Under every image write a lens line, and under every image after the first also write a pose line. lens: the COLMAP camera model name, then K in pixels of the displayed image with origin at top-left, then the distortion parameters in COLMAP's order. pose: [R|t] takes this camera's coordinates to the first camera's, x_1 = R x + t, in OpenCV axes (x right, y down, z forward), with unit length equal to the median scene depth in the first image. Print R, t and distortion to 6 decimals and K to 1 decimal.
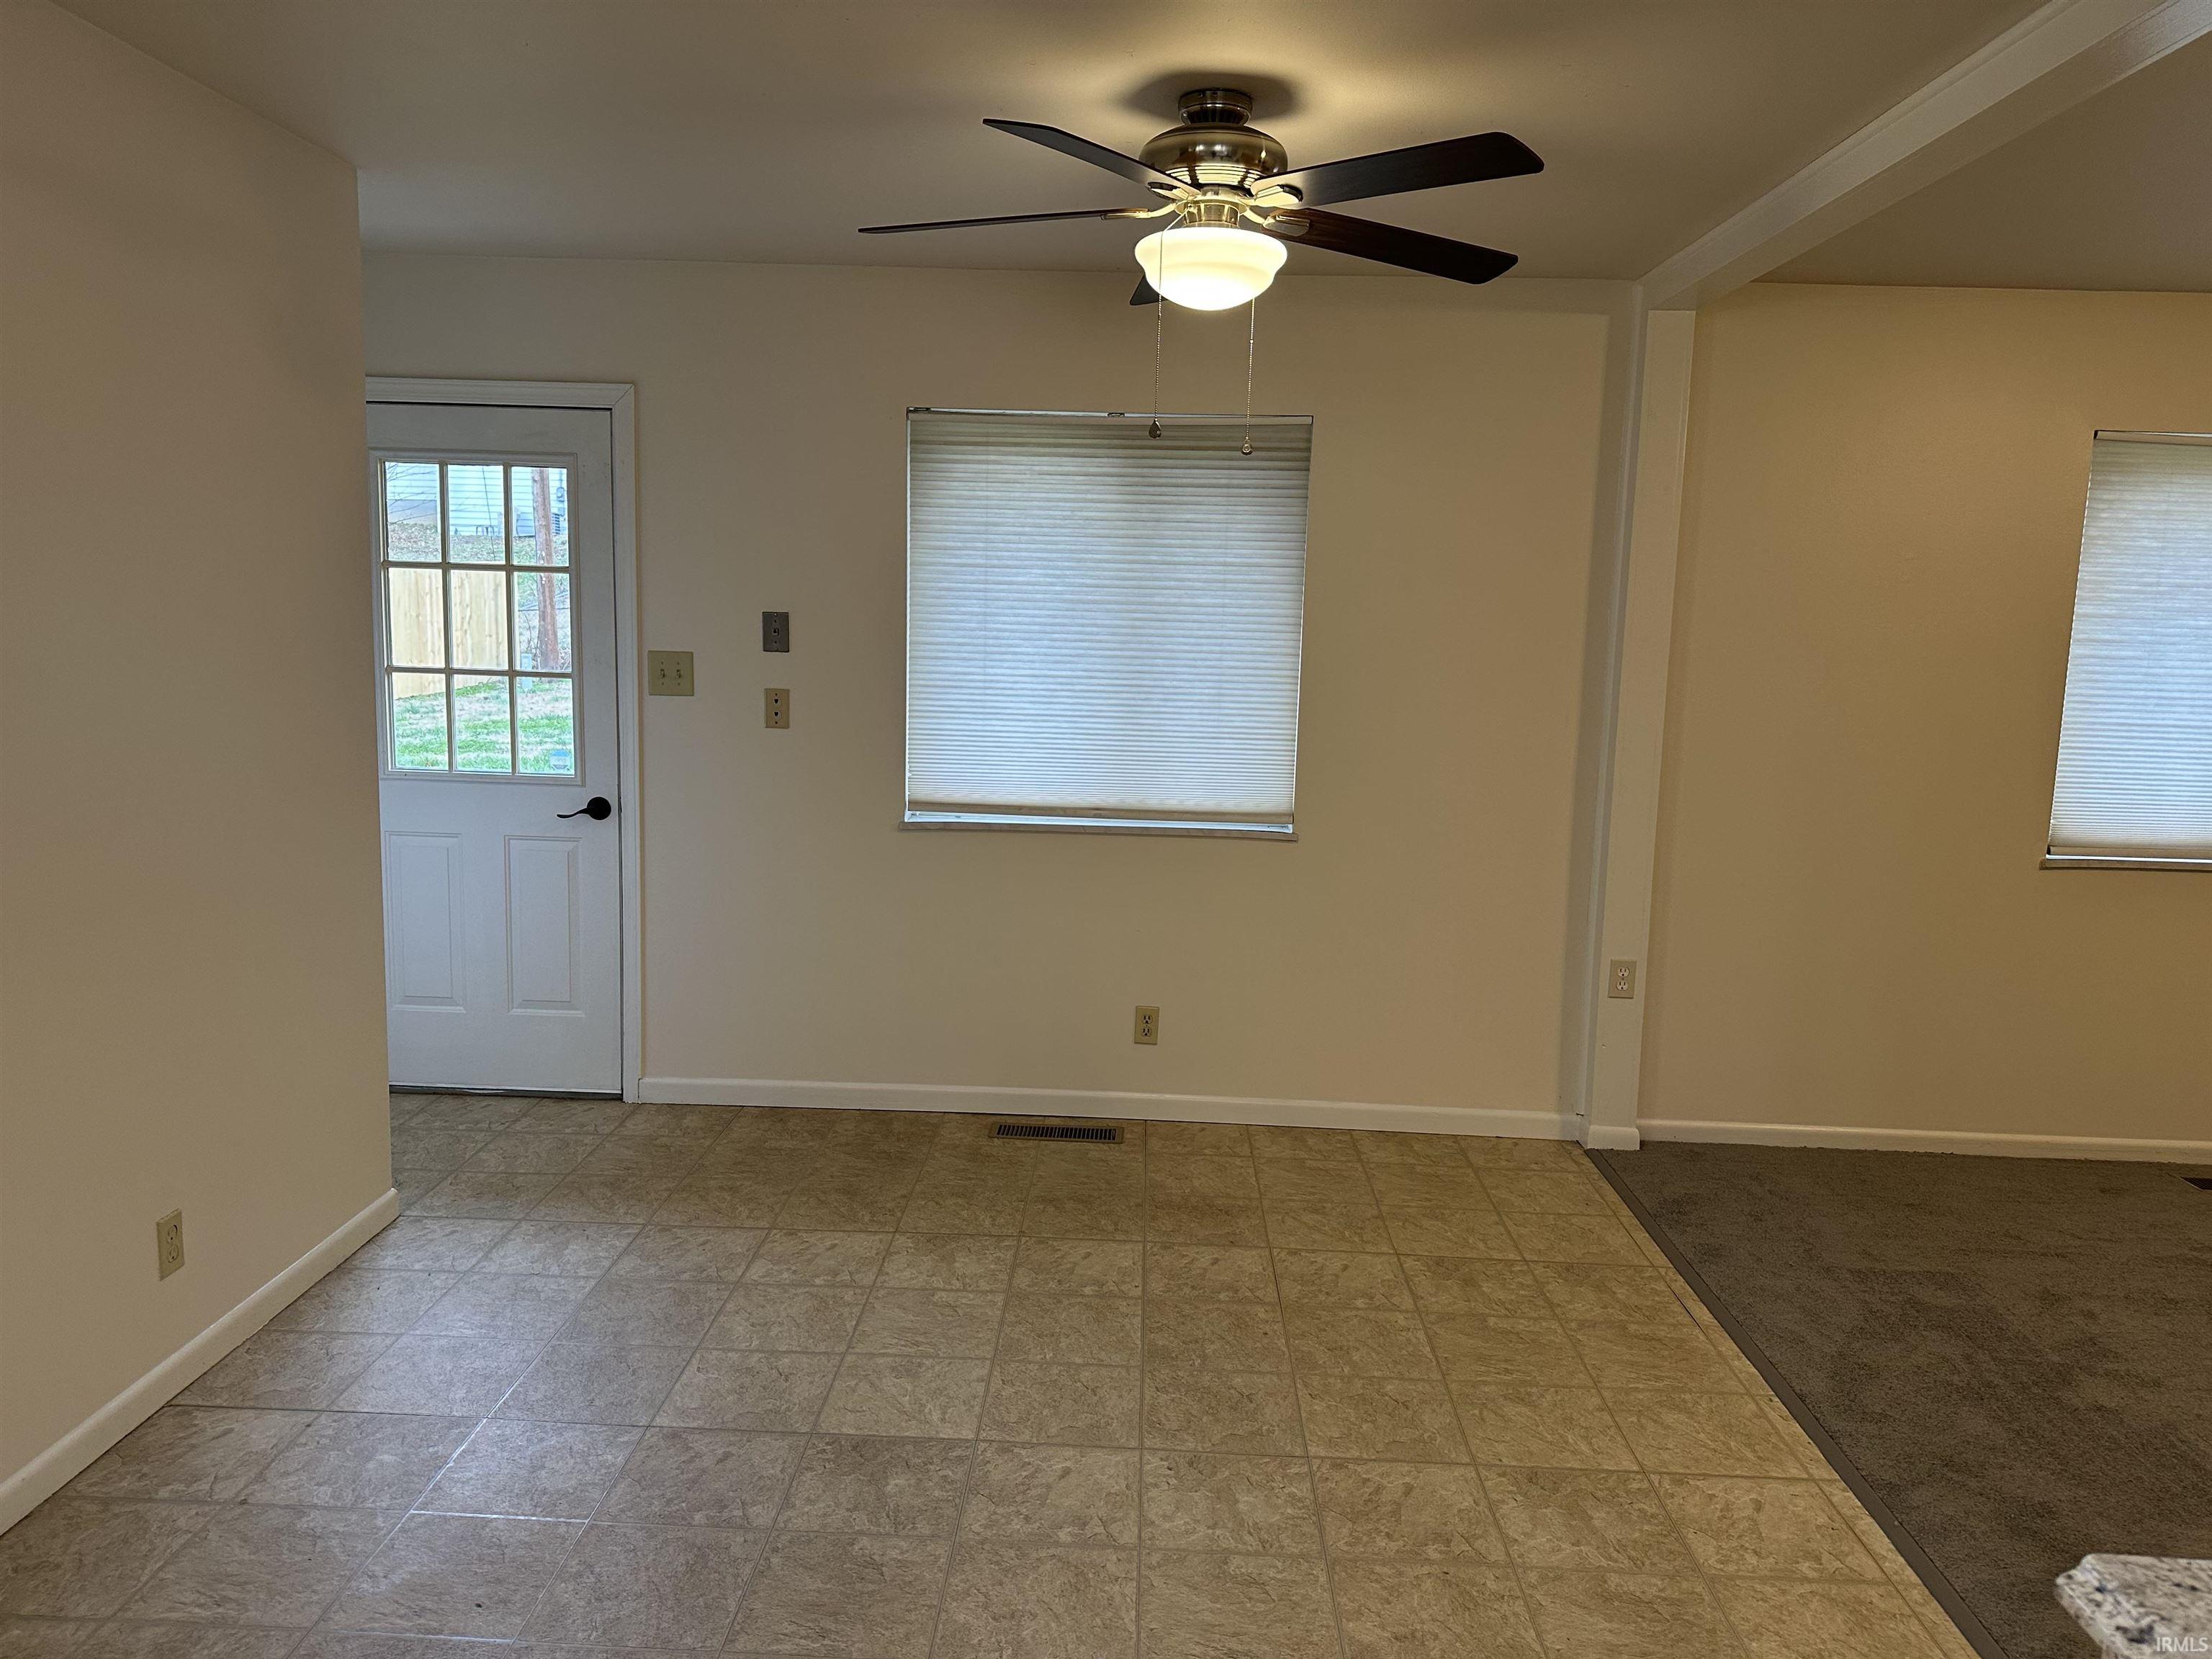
lens RADIAL K [[1555.7, 0, 1111.1], [0, 1555.7, 823.9], [0, 0, 1]] dist [0.050730, -0.029839]
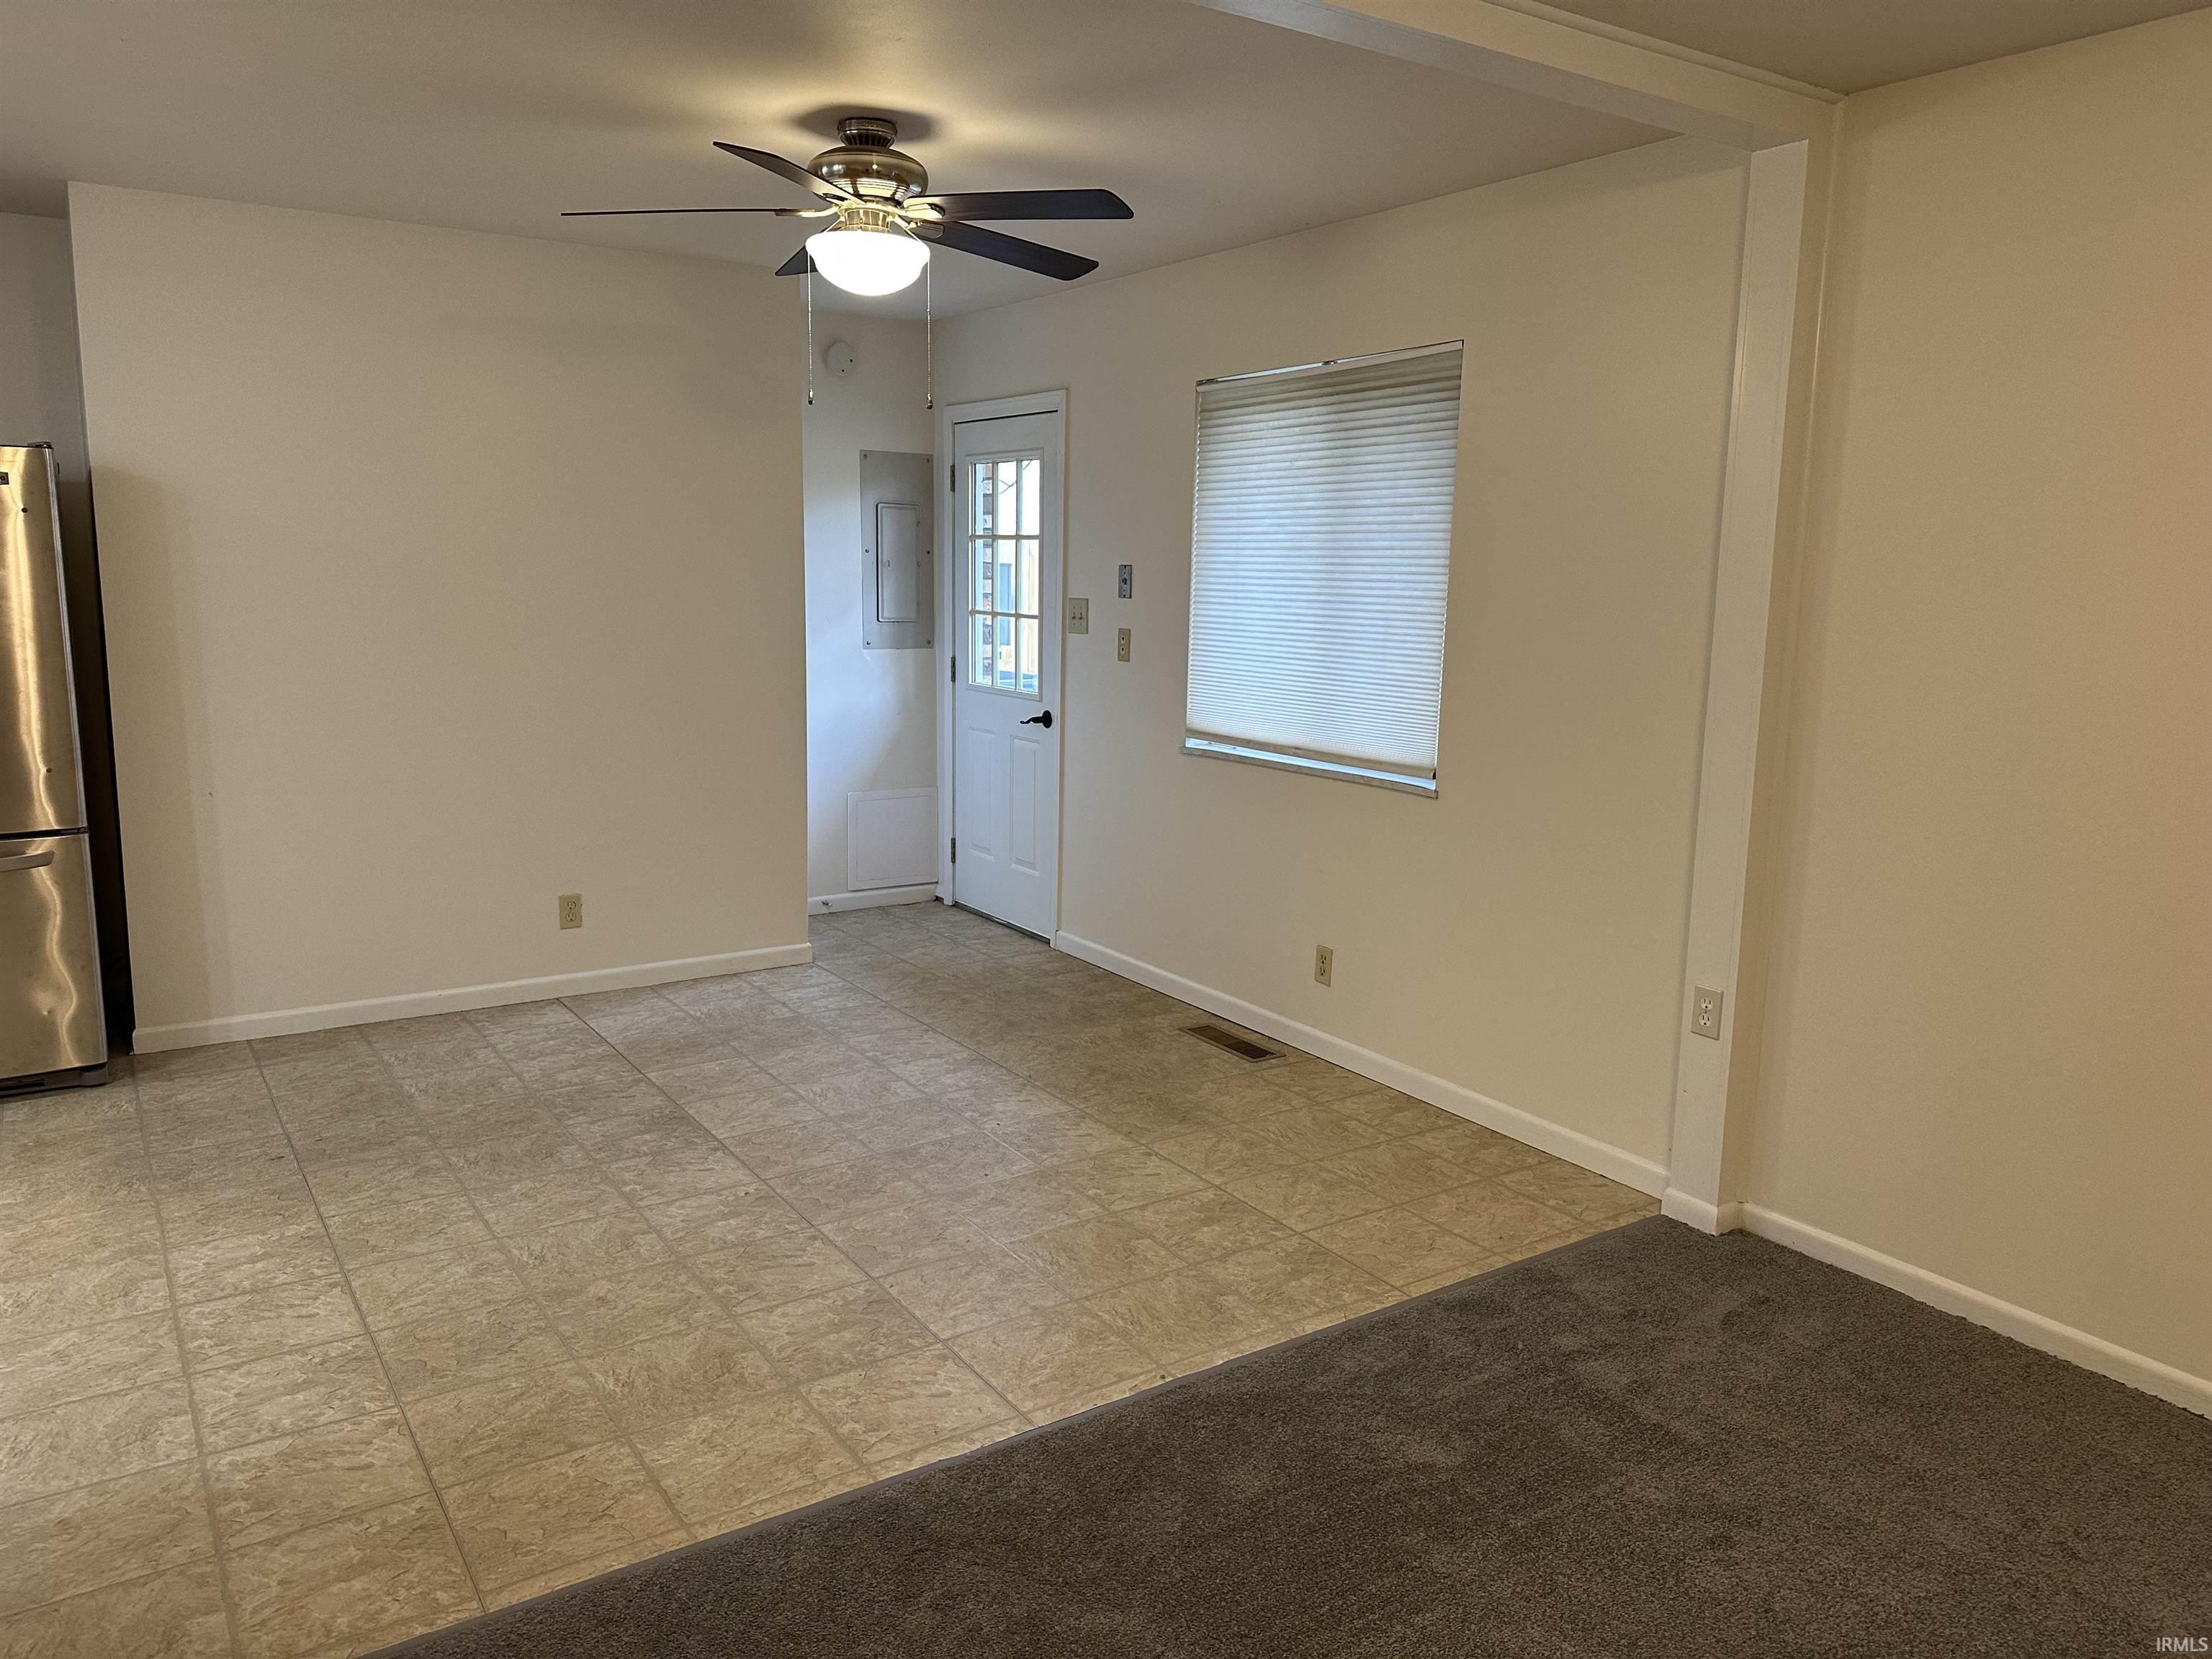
lens RADIAL K [[1555.7, 0, 1098.1], [0, 1555.7, 814.7], [0, 0, 1]] dist [0.050730, -0.029839]
pose [[0.574400, 0.113340, -0.810690, 0.835907], [-0.114497, 0.991756, 0.057529, -0.010886], [0.810527, 0.059778, 0.582642, 0.305207]]
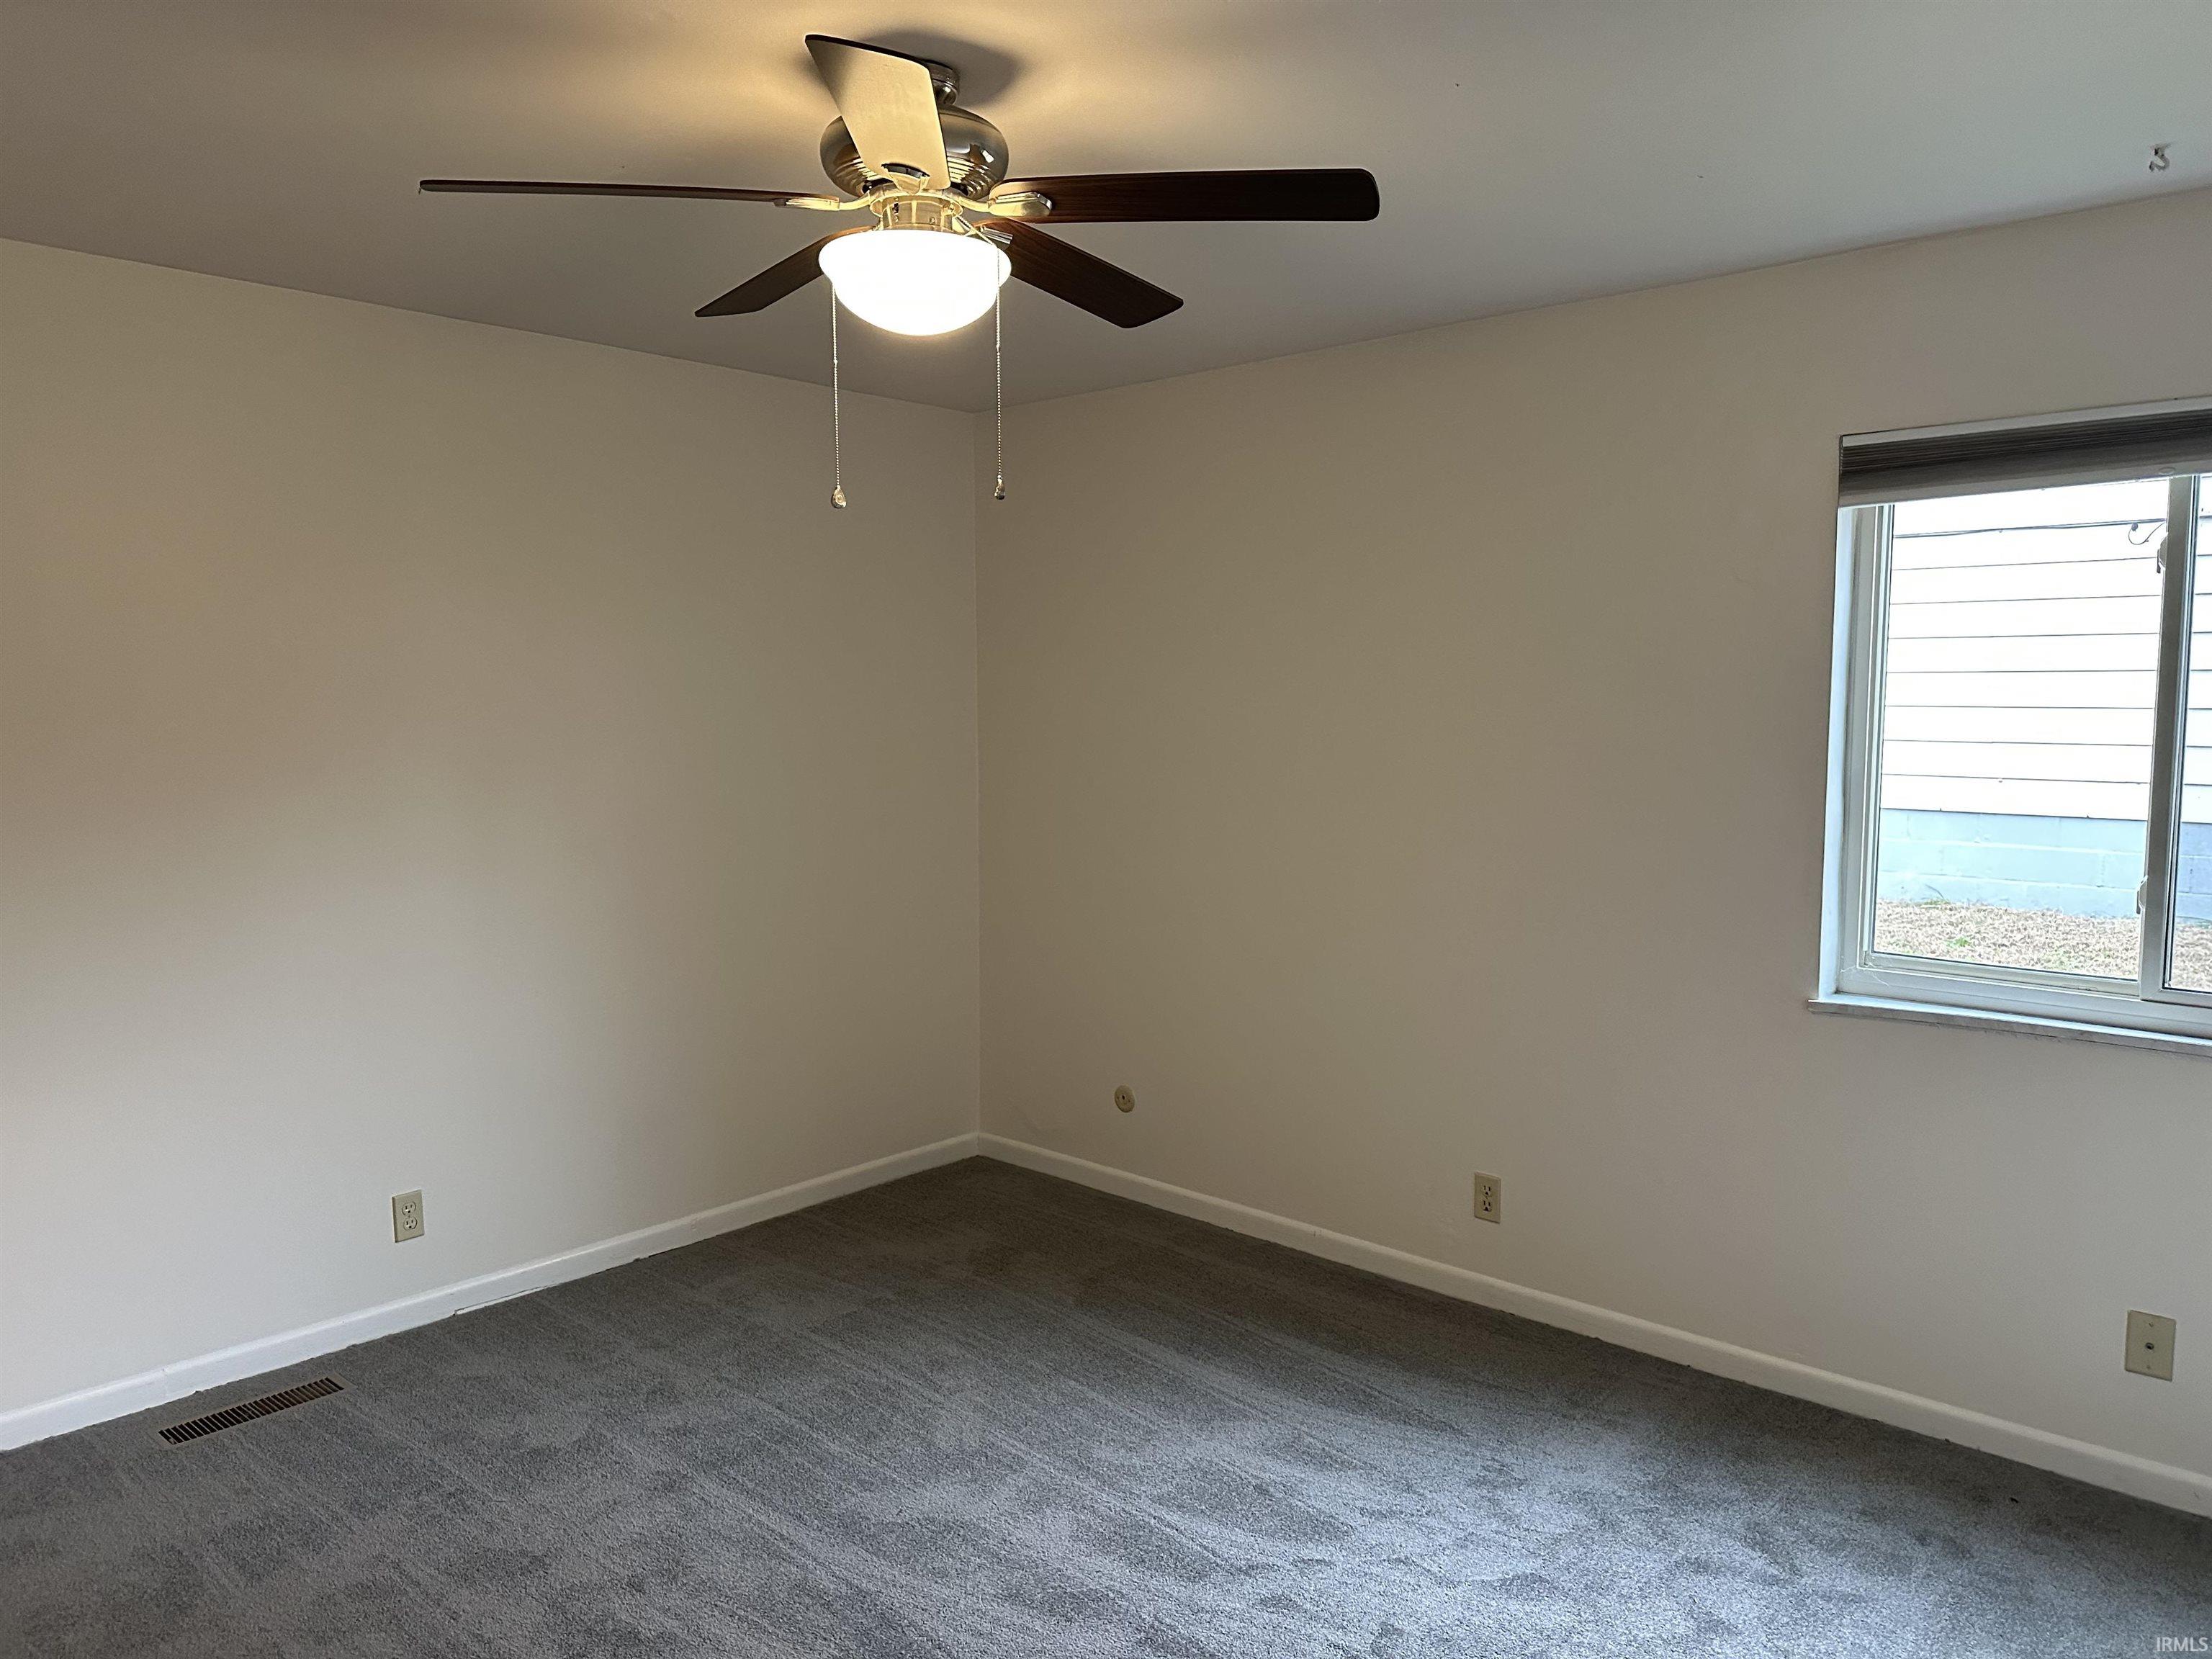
lens RADIAL K [[1555.7, 0, 1106.1], [0, 1555.7, 822.6], [0, 0, 1]] dist [0.050730, -0.029839]
pose [[0.758685, 0.042779, -0.650051, 0.415179], [-0.068142, 0.997579, -0.013880, -0.040482], [0.647884, 0.054826, 0.759764, 0.283592]]
